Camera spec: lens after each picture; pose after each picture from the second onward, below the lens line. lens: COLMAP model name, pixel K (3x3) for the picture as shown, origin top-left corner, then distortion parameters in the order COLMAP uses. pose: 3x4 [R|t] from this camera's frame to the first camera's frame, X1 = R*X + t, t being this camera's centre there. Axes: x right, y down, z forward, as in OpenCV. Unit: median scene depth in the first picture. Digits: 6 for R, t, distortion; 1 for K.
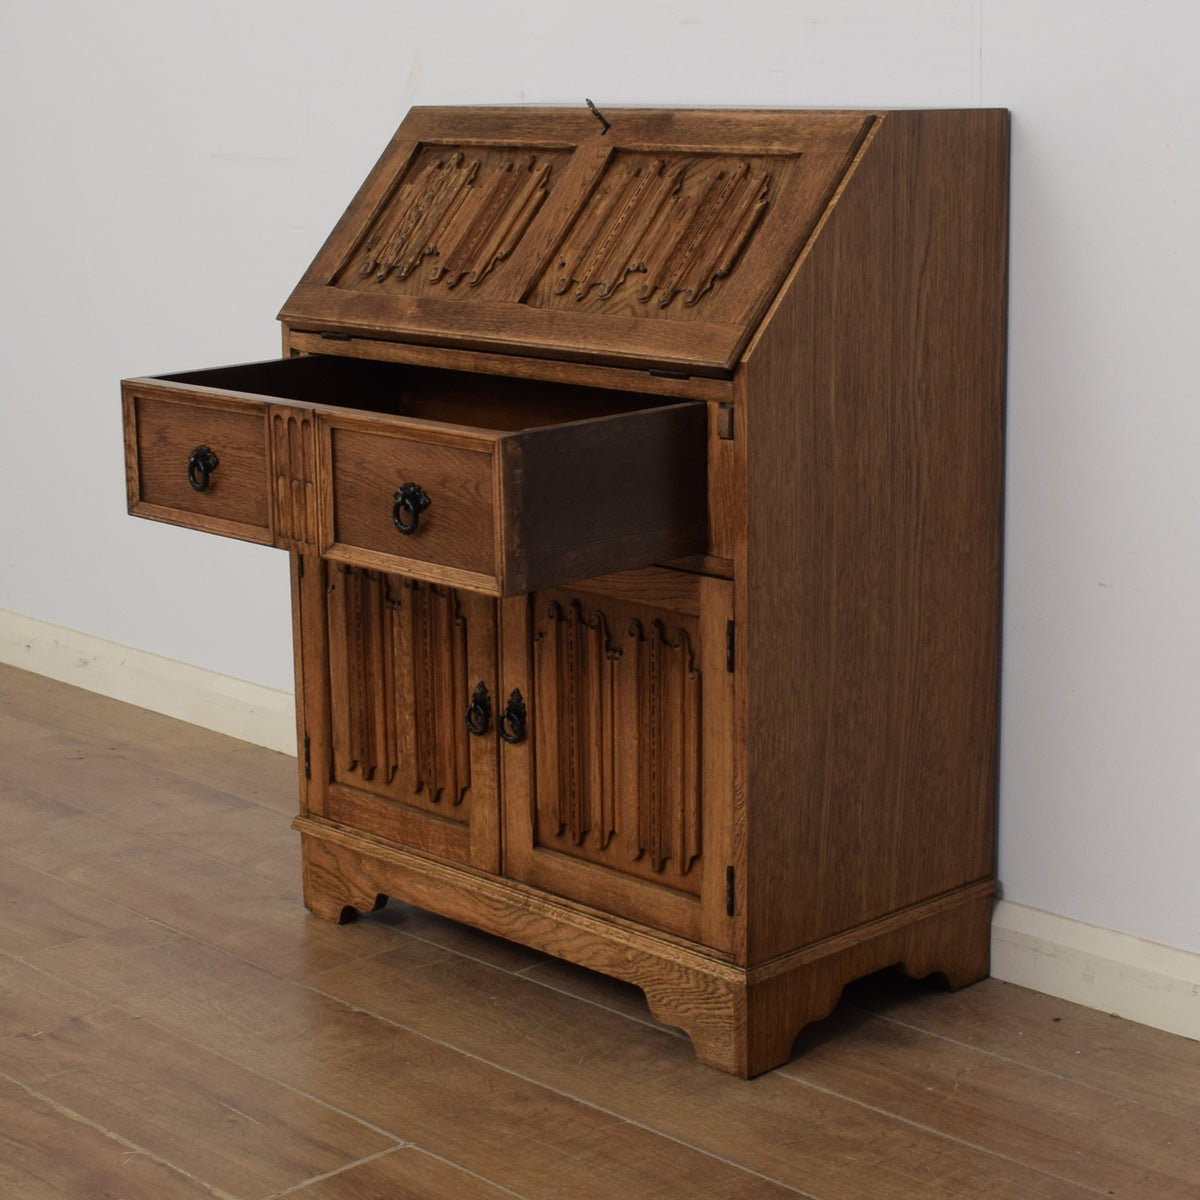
lens RADIAL K [[2481.5, 0, 620.0], [0, 2481.5, 589.0], [0, 0, 1]] dist [-0.101262, 0.000000]
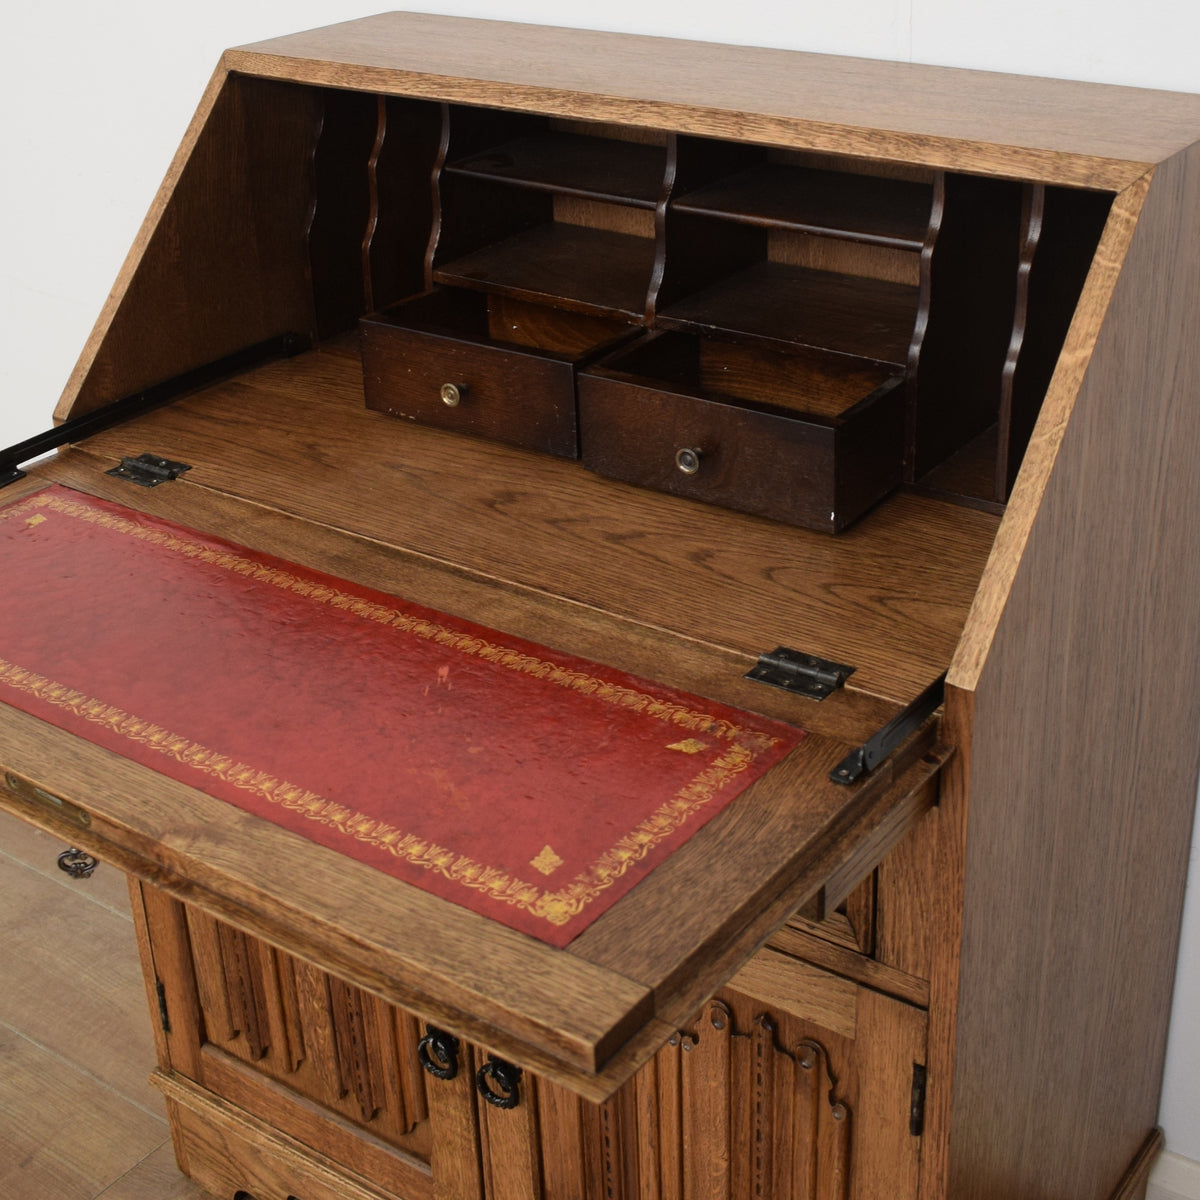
lens RADIAL K [[1860.8, 0, 639.5], [0, 1860.8, 424.4], [0, 0, 1]] dist [-0.096494, 0.000000]
pose [[0.982639, -0.084138, 0.165350, -0.072976], [0.054884, 0.983191, 0.174134, -0.197272], [-0.177222, -0.162036, 0.970740, 0.557121]]
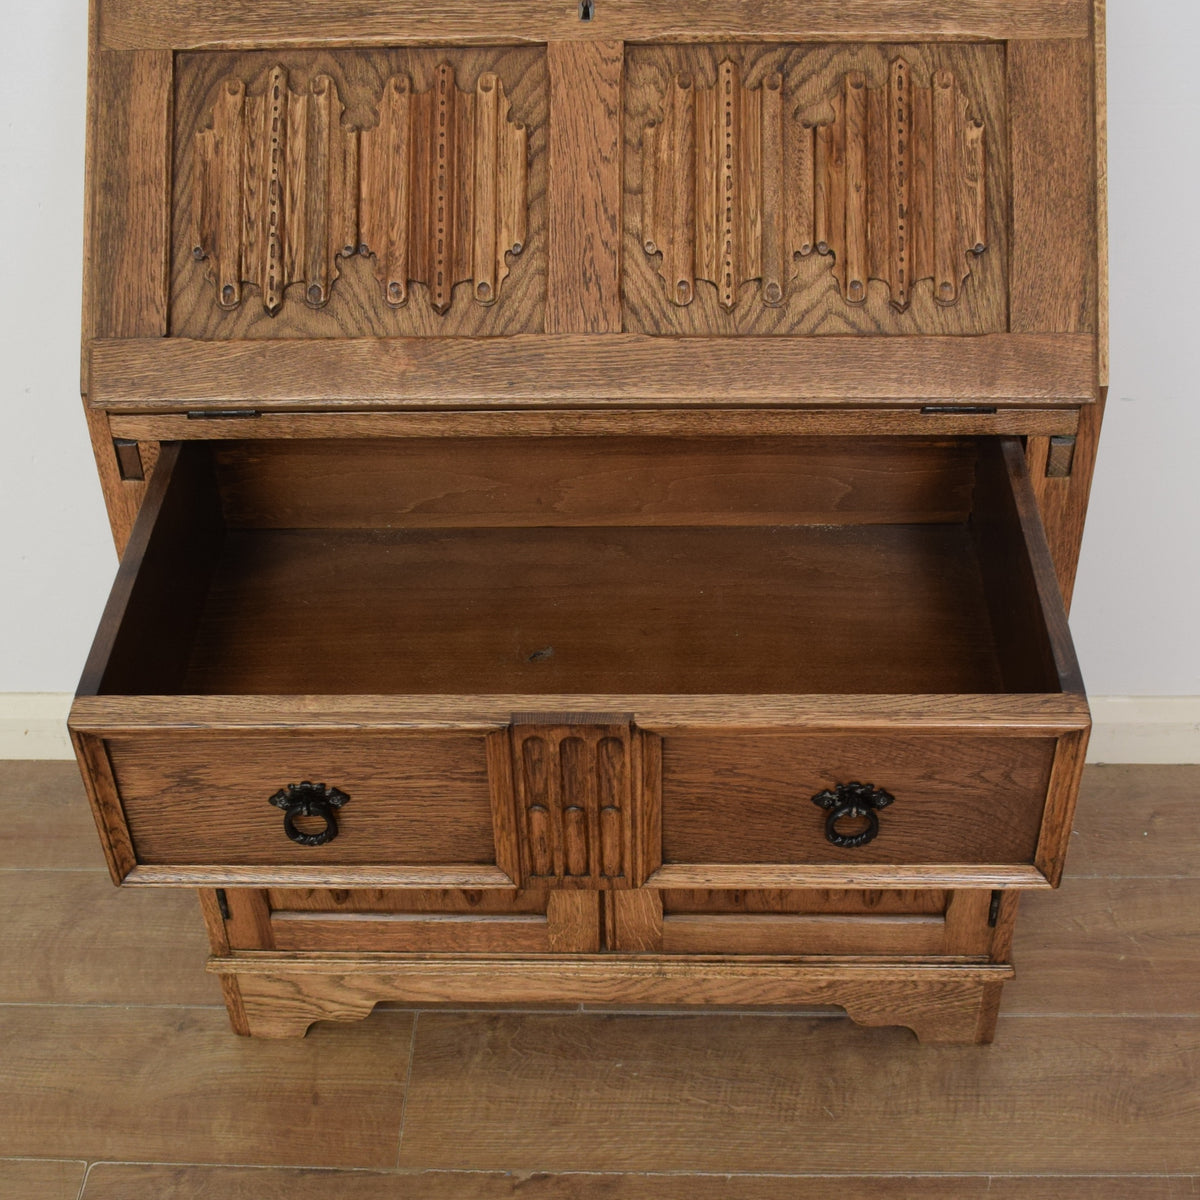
lens RADIAL K [[1864.9, 0, 587.5], [0, 1864.9, 712.3], [0, 0, 1]] dist [-0.095520, 0.000000]
pose [[0.725852, -0.458648, 0.512621, -0.346060], [0.167168, 0.840531, 0.515328, -0.283603], [-0.667228, -0.288359, 0.686772, 0.615006]]
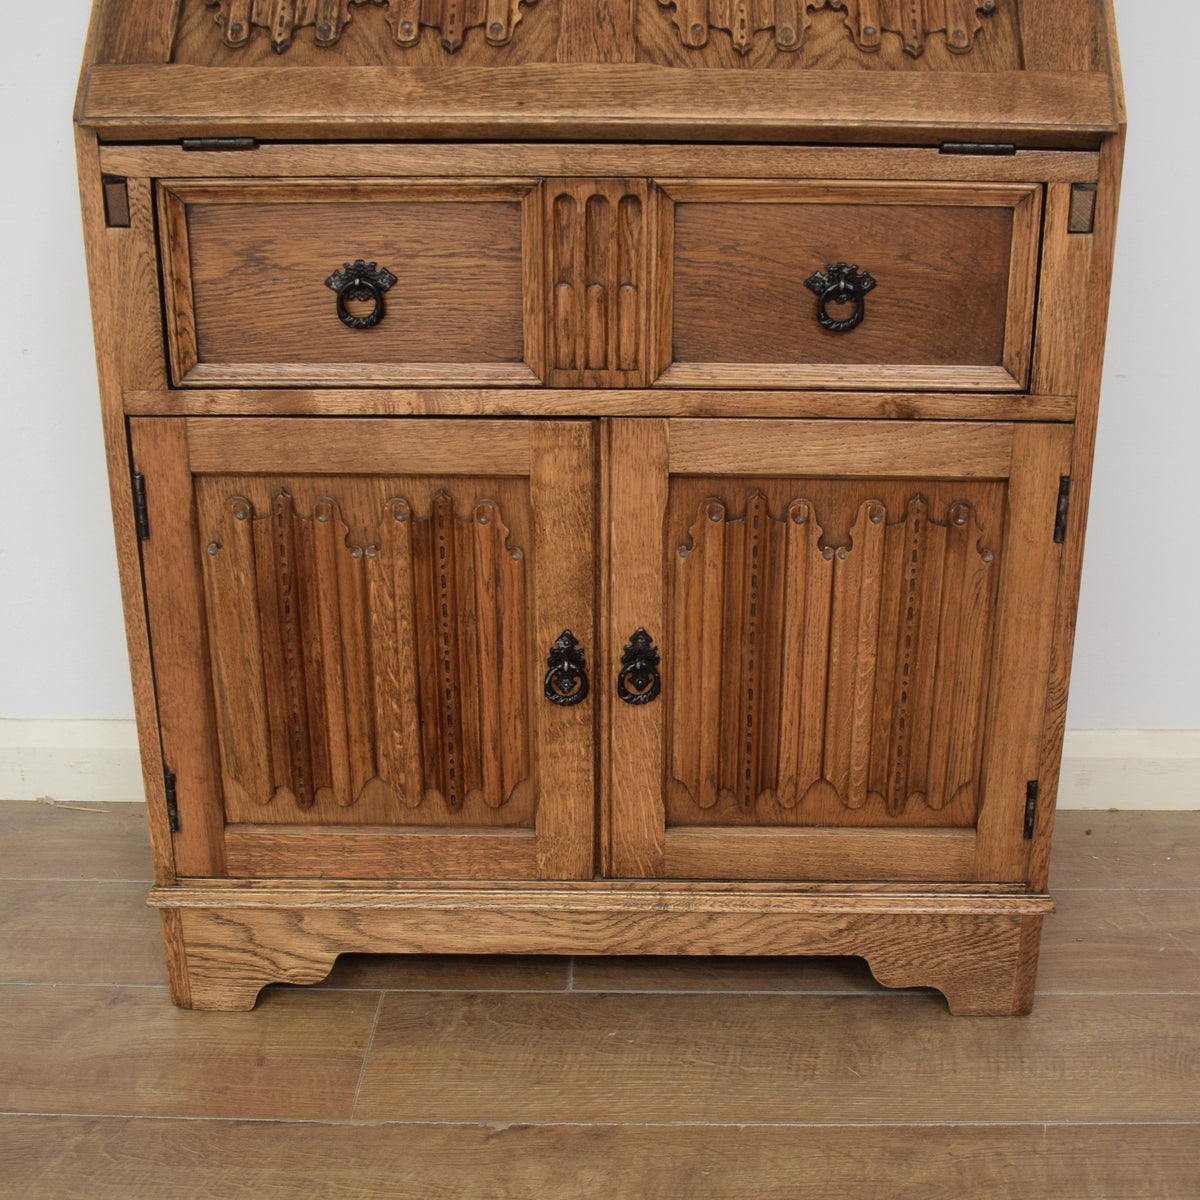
lens RADIAL K [[1691.4, 0, 663.1], [0, 1691.4, 703.0], [0, 0, 1]] dist [-0.098223, 0.000000]
pose [[0.696339, -0.259579, 0.669127, -0.370586], [0.134322, 0.962965, 0.233786, -0.052470], [-0.705032, -0.072916, 0.705417, 0.651710]]
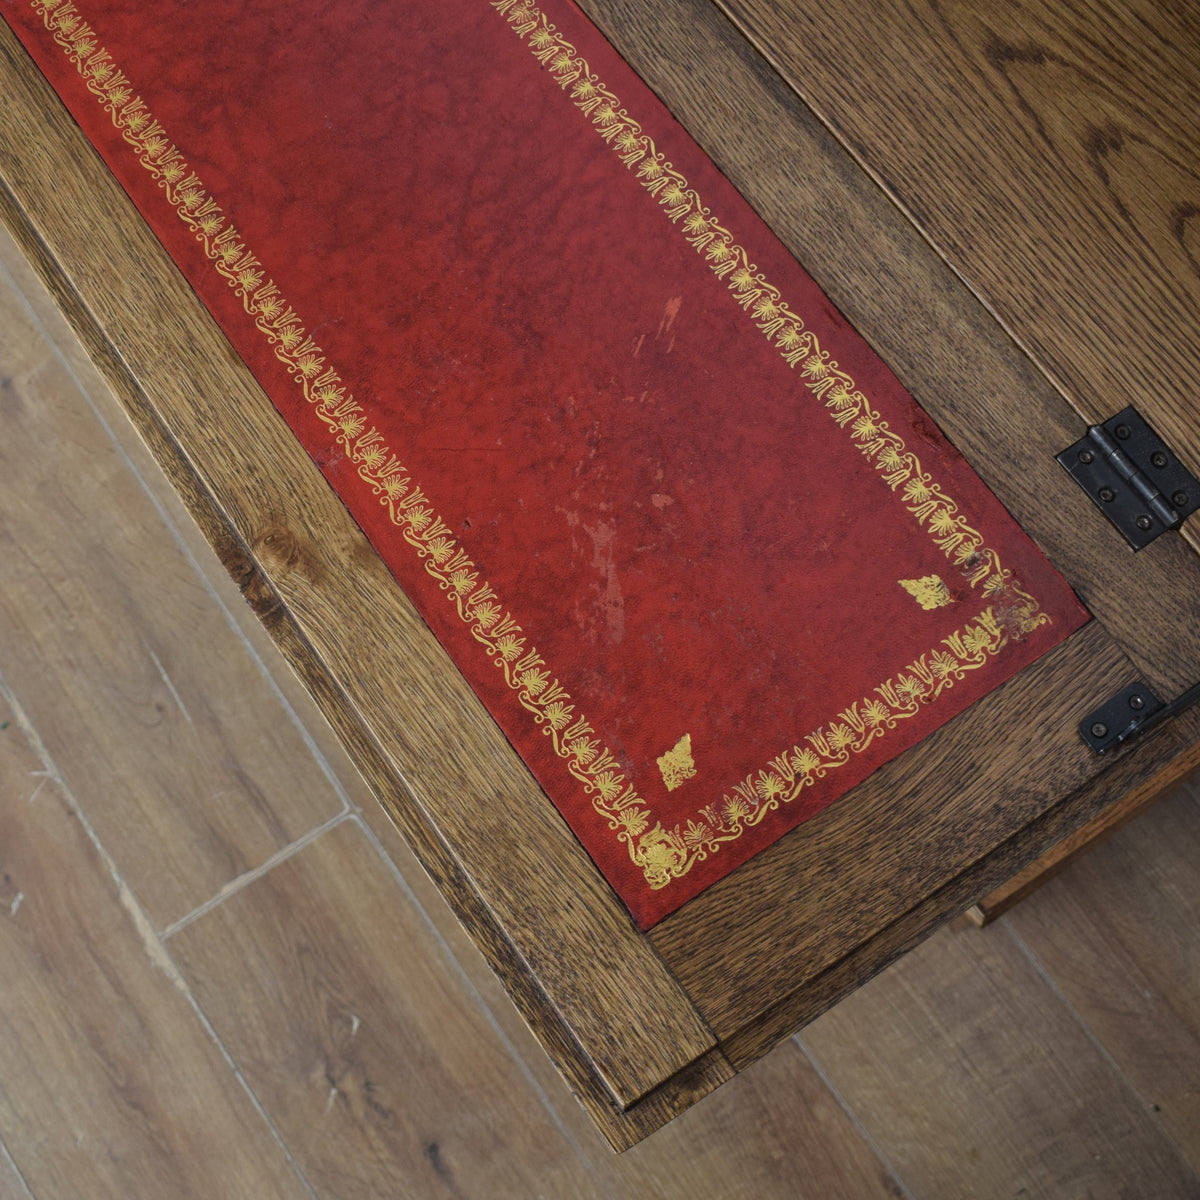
lens RADIAL K [[1691.4, 0, 502.4], [0, 1691.4, 637.0], [0, 0, 1]] dist [-0.098223, 0.000000]
pose [[0.981943, 0.157982, -0.104067, -0.044320], [0.013353, 0.490847, 0.871143, -0.283884], [0.188706, -0.856803, 0.479874, 0.756572]]
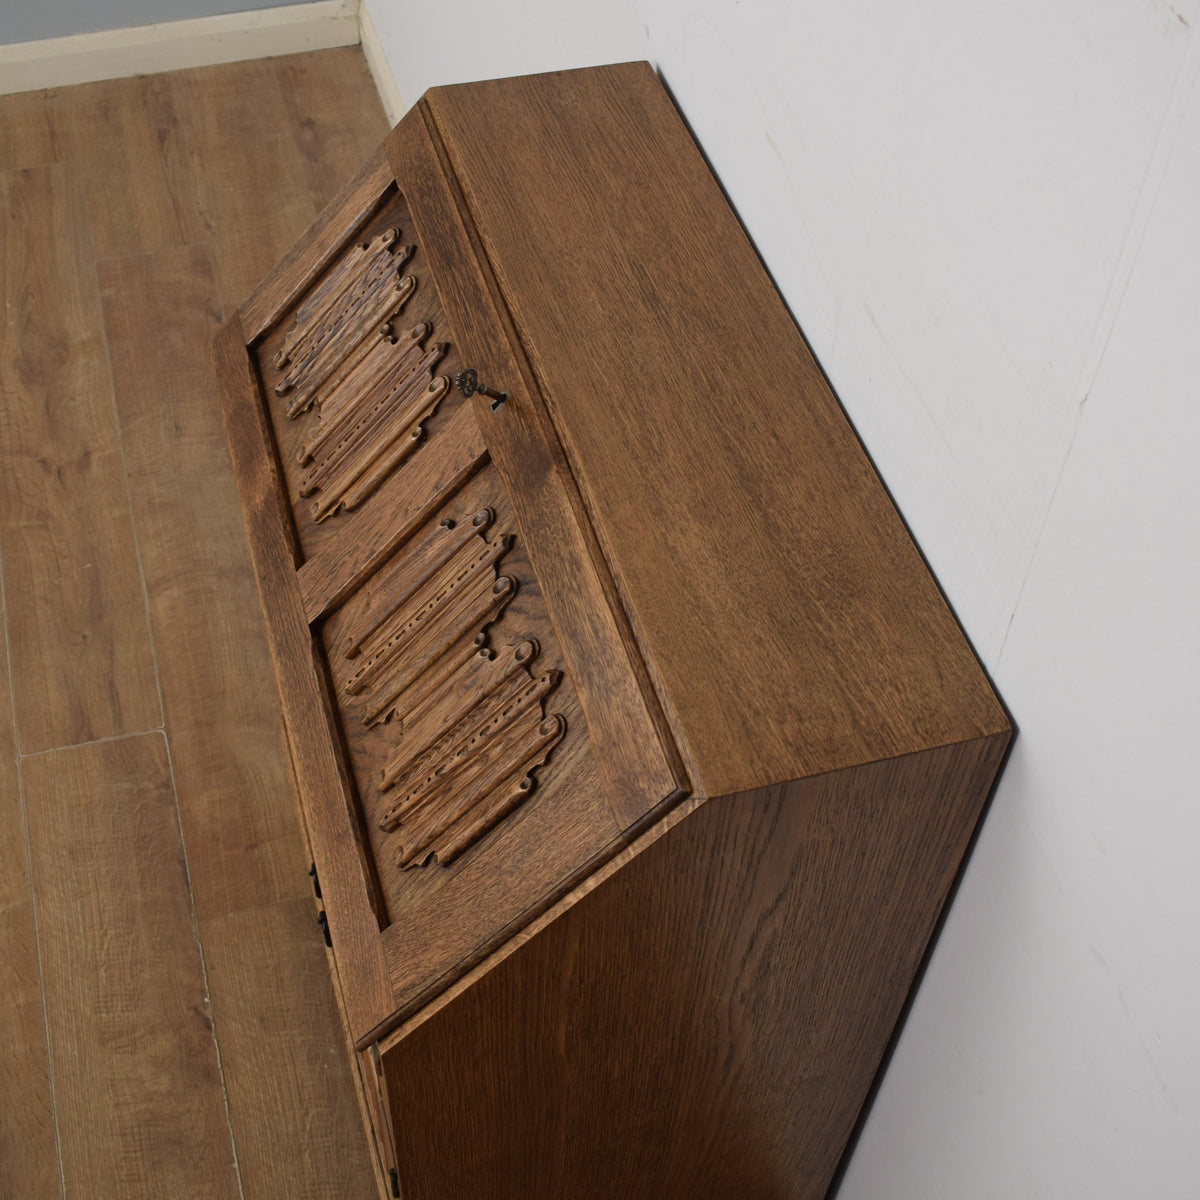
lens RADIAL K [[1691.4, 0, 606.3], [0, 1691.4, 572.9], [0, 0, 1]] dist [-0.098223, 0.000000]
pose [[0.884099, 0.385105, -0.264694, 0.158140], [-0.150963, 0.771437, 0.618138, -0.437758], [0.442243, -0.506536, 0.740164, 0.662229]]
